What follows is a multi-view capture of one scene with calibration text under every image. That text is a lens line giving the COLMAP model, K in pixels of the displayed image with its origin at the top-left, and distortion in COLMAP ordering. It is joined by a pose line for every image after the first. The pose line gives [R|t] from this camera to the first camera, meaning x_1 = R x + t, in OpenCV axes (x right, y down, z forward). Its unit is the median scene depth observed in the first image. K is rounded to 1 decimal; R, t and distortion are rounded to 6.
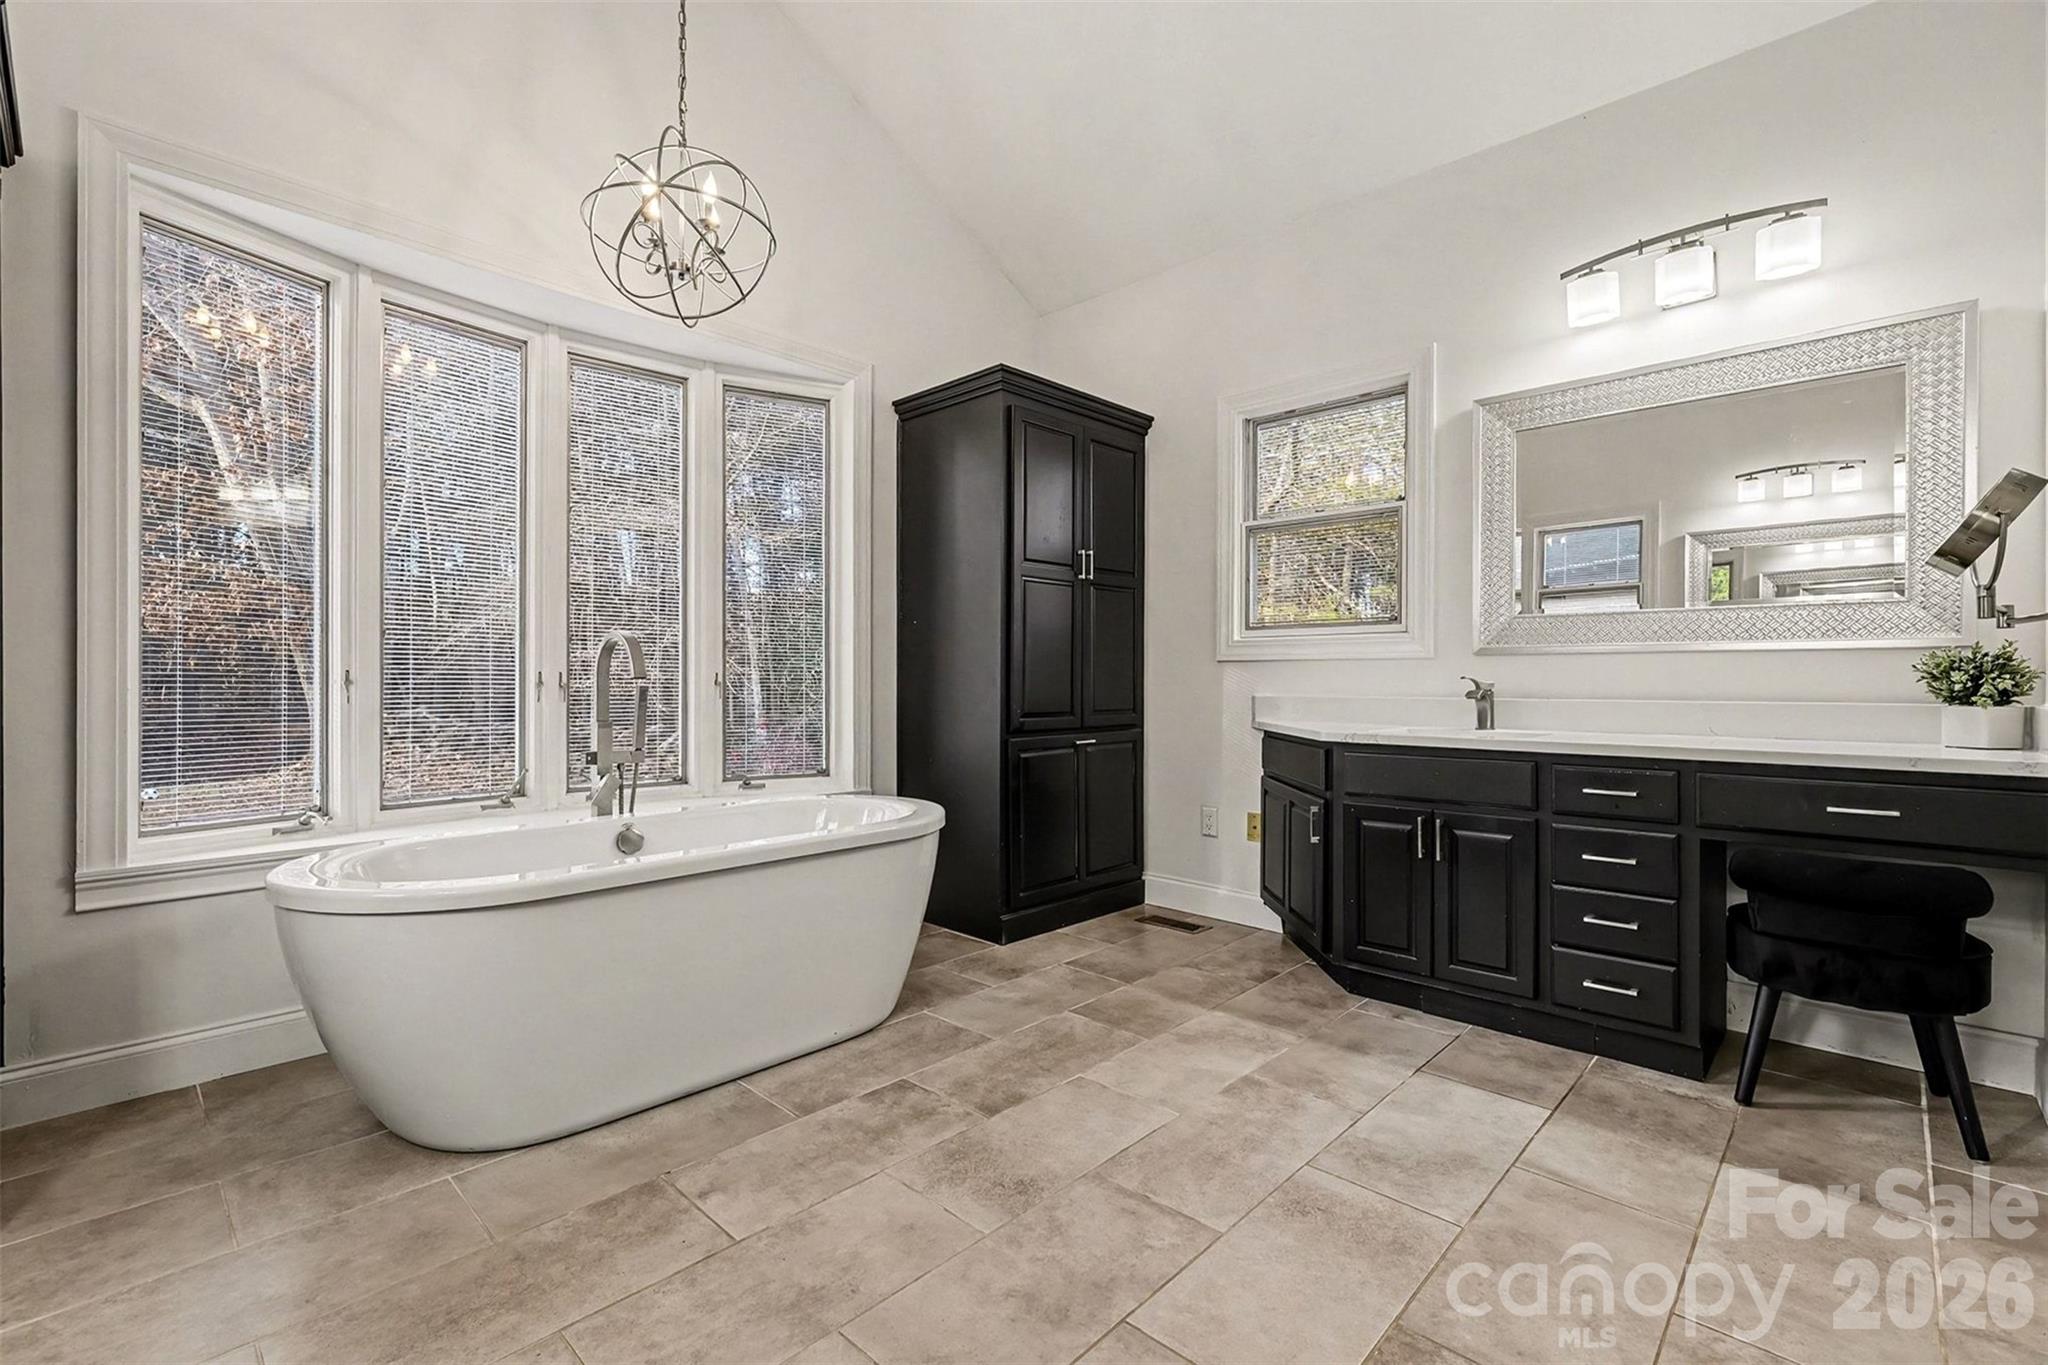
lens RADIAL K [[906.8, 0, 1040.7], [0, 906.8, 682.9], [0, 0, 1]] dist [0.012454, -0.000288]
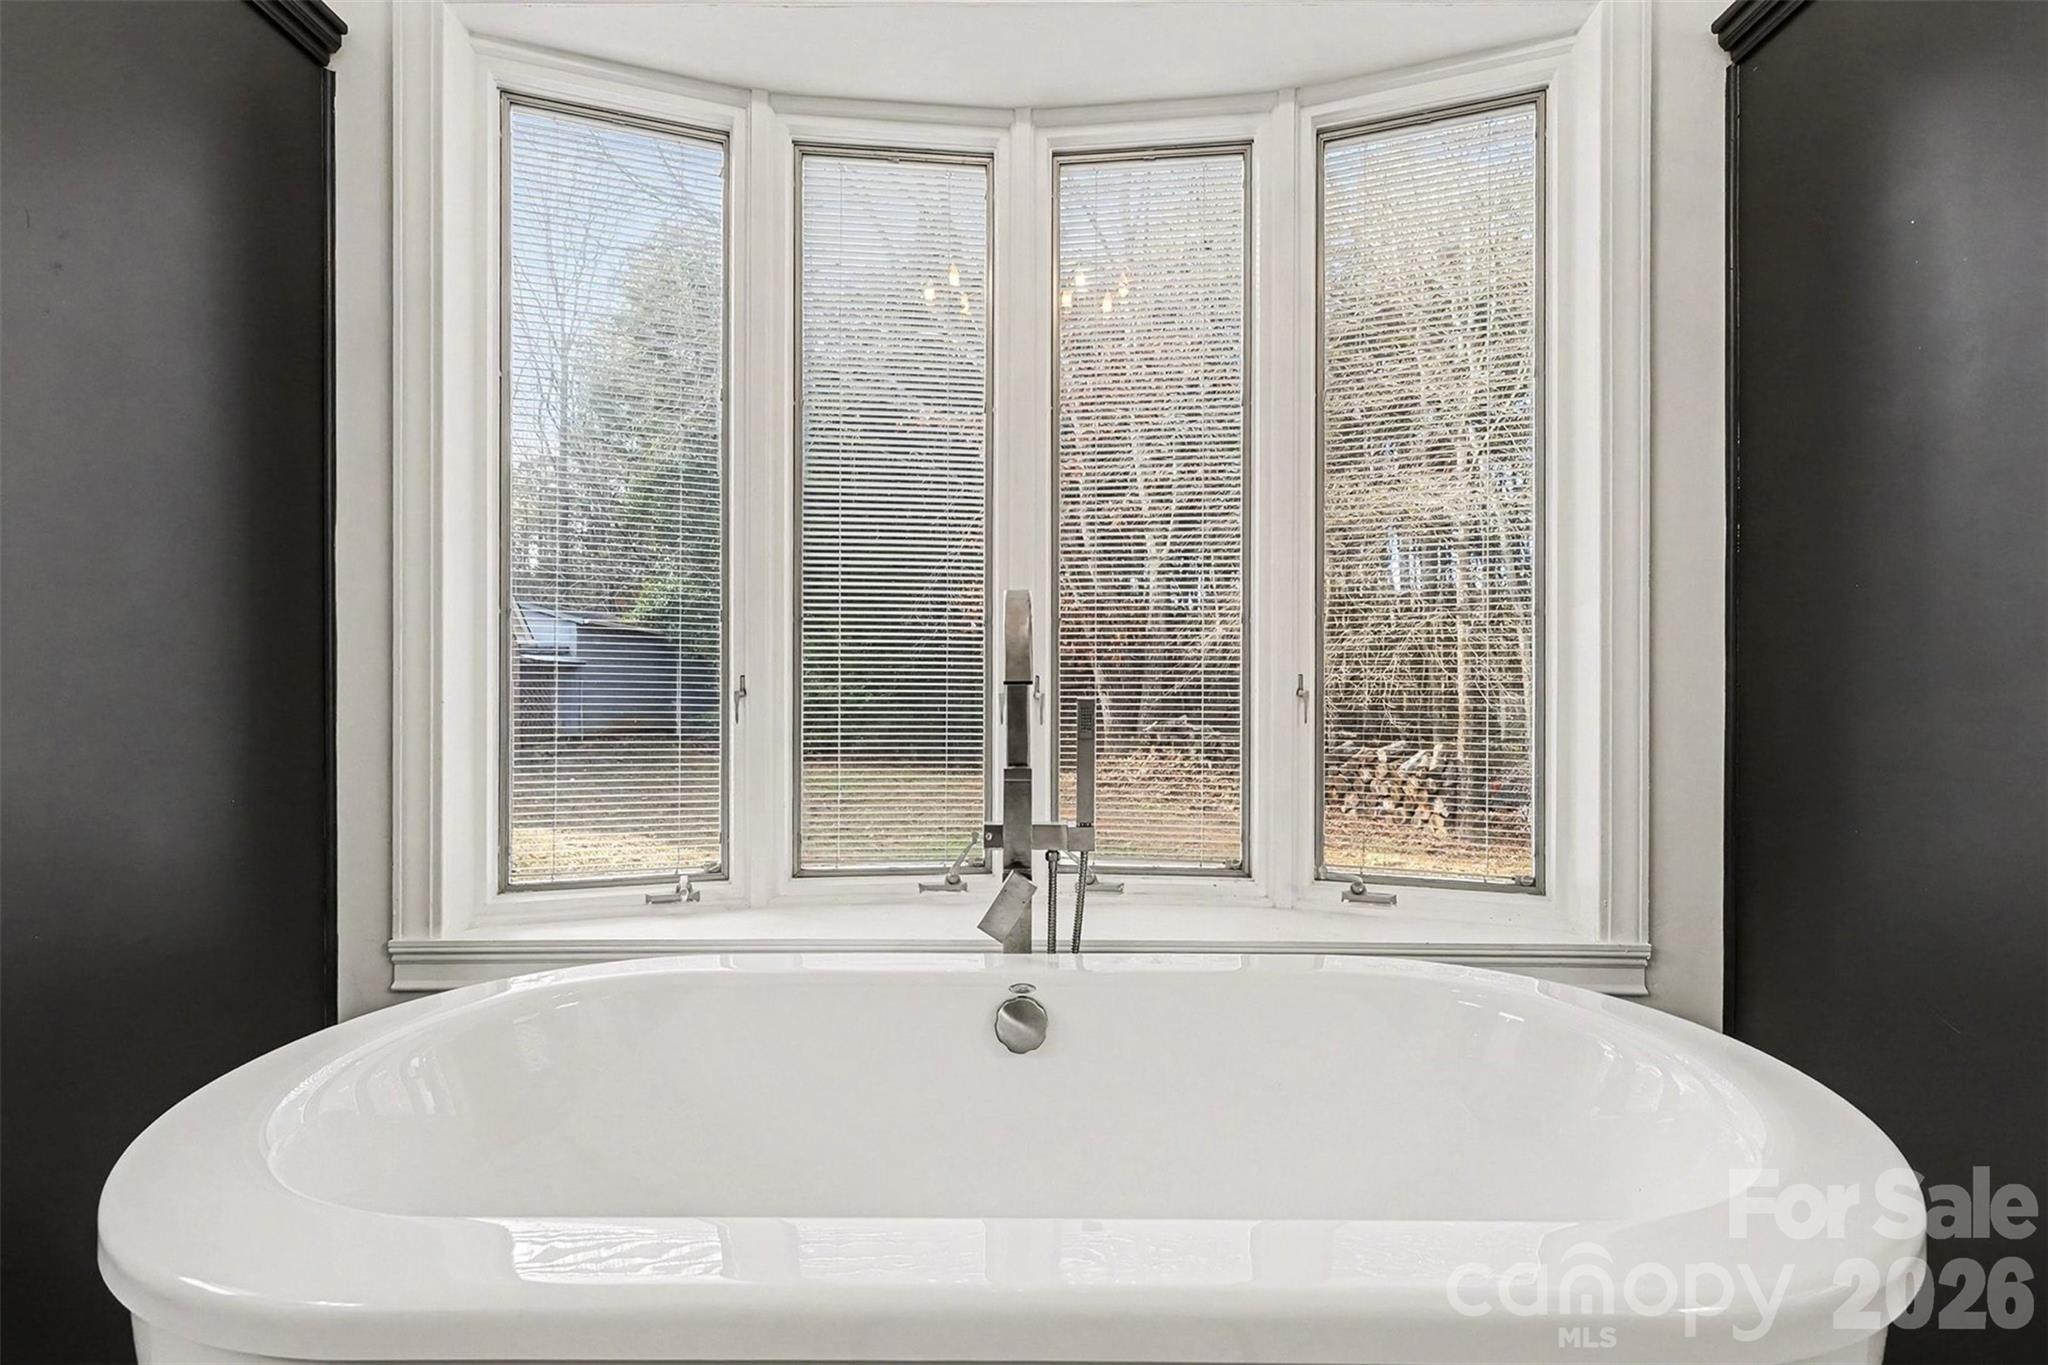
lens RADIAL K [[915.7, 0, 1017.7], [0, 915.7, 689.6], [0, 0, 1]] dist [0.002238, -0.001097]
pose [[0.680261, -0.000694, -0.732969, -0.118219], [-0.000598, 0.999999, -0.001502, -0.002714], [0.732970, 0.001460, 0.680260, 0.790460]]
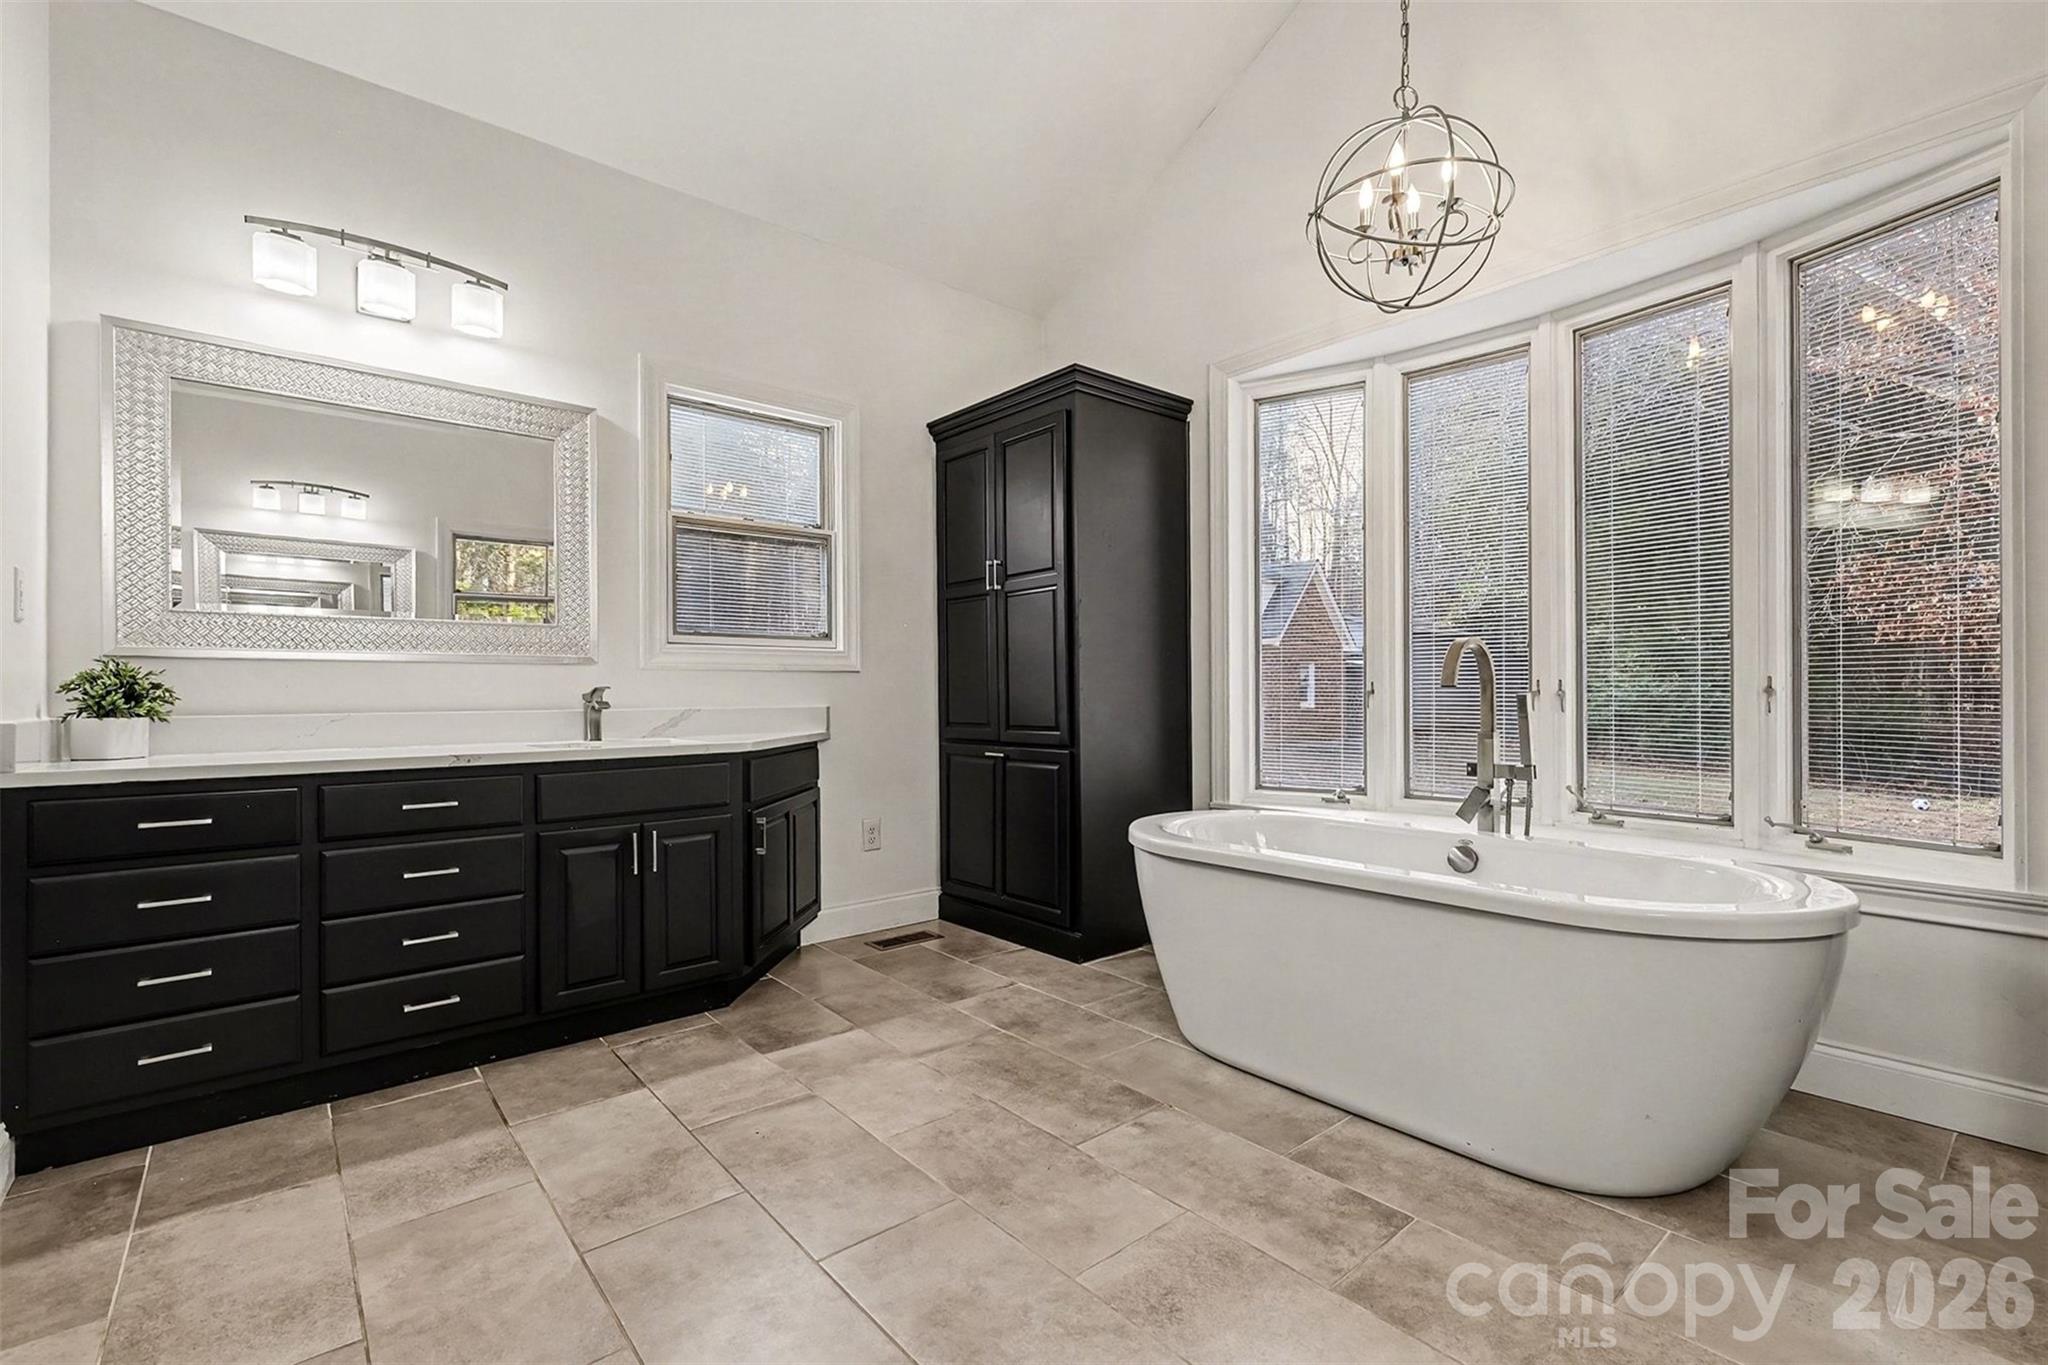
lens RADIAL K [[906.8, 0, 1012.8], [0, 906.8, 691.5], [0, 0, 1]] dist [0.012454, -0.000288]
pose [[-0.126245, -0.001704, -0.991998, 0.646942], [0.003204, 0.999993, -0.002125, 0.000712], [0.991994, -0.003446, -0.126239, 0.776255]]
